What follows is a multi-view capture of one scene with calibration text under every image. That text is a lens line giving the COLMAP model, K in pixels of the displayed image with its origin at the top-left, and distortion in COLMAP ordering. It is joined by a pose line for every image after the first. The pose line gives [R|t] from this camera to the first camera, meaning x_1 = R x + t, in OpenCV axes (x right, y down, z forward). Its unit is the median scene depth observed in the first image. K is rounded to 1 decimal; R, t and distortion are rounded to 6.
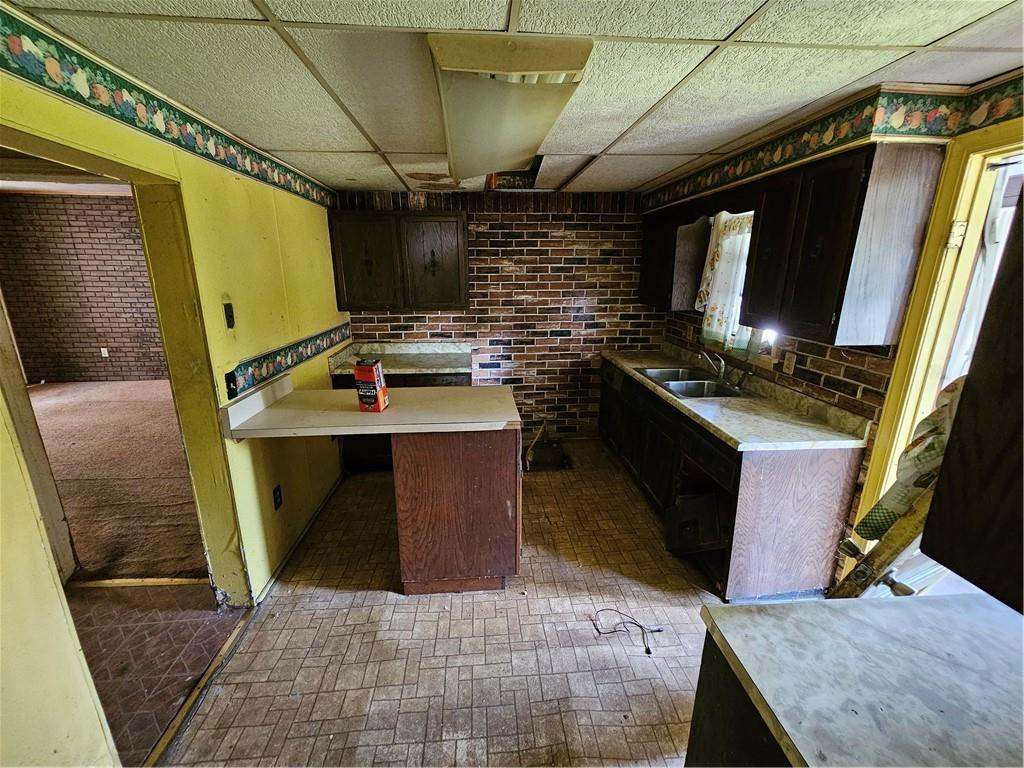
lens RADIAL K [[422.9, 0, 510.3], [0, 422.9, 388.4], [0, 0, 1]] dist [-0.001316, 0.000059]
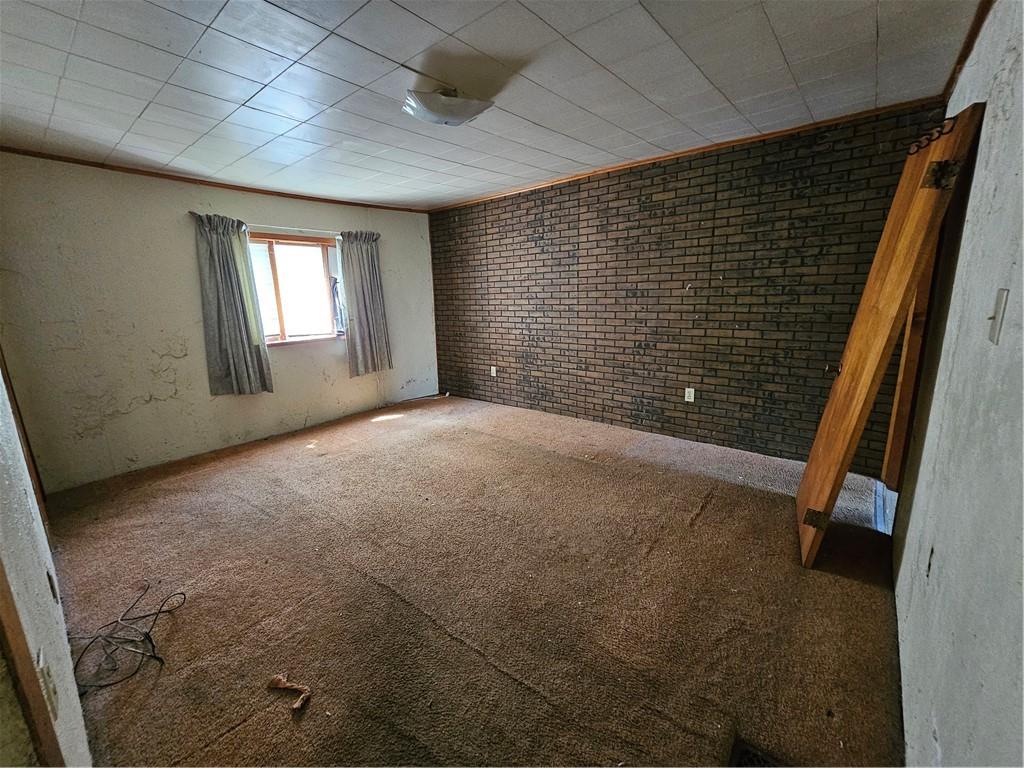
lens RADIAL K [[422.9, 0, 513.2], [0, 422.9, 386.2], [0, 0, 1]] dist [-0.001316, 0.000059]
pose [[0.707133, 0.121640, -0.696539, -0.301754], [-0.154434, 0.987878, 0.015735, -0.076404], [0.690009, 0.096442, 0.717346, 0.390662]]
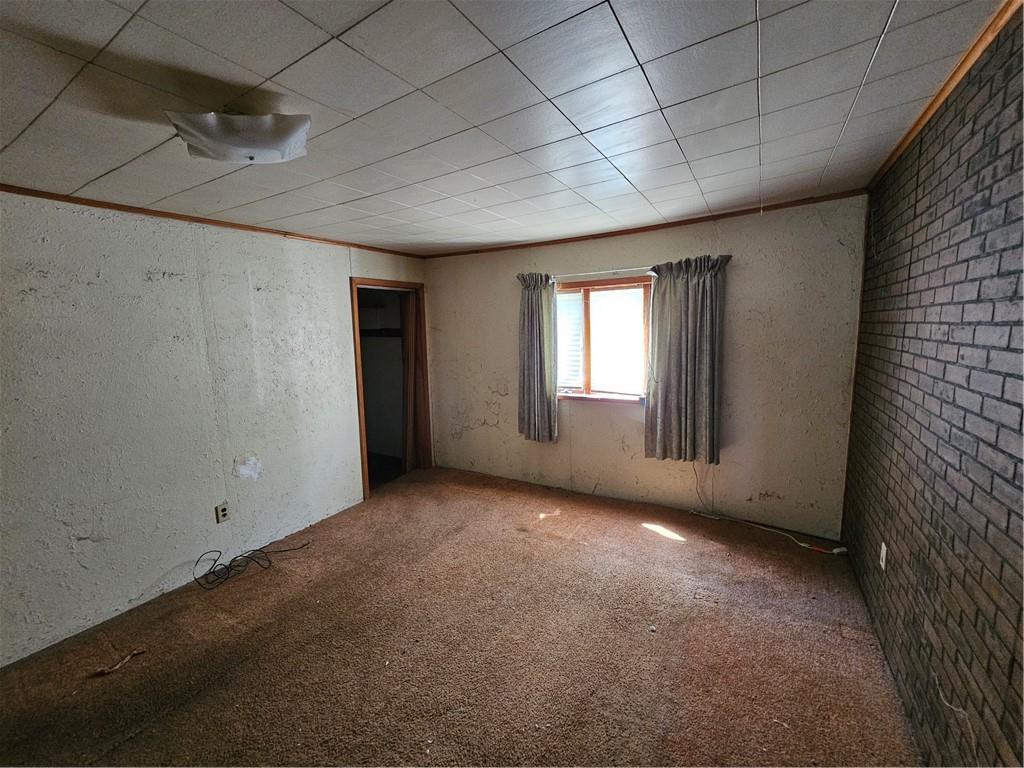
lens RADIAL K [[422.9, 0, 509.3], [0, 422.9, 382.4], [0, 0, 1]] dist [-0.001316, 0.000059]
pose [[-0.597192, 0.106093, -0.795051, -0.511185], [-0.195789, 0.941949, 0.272760, -0.268797], [0.777836, 0.318552, -0.541753, 0.923301]]
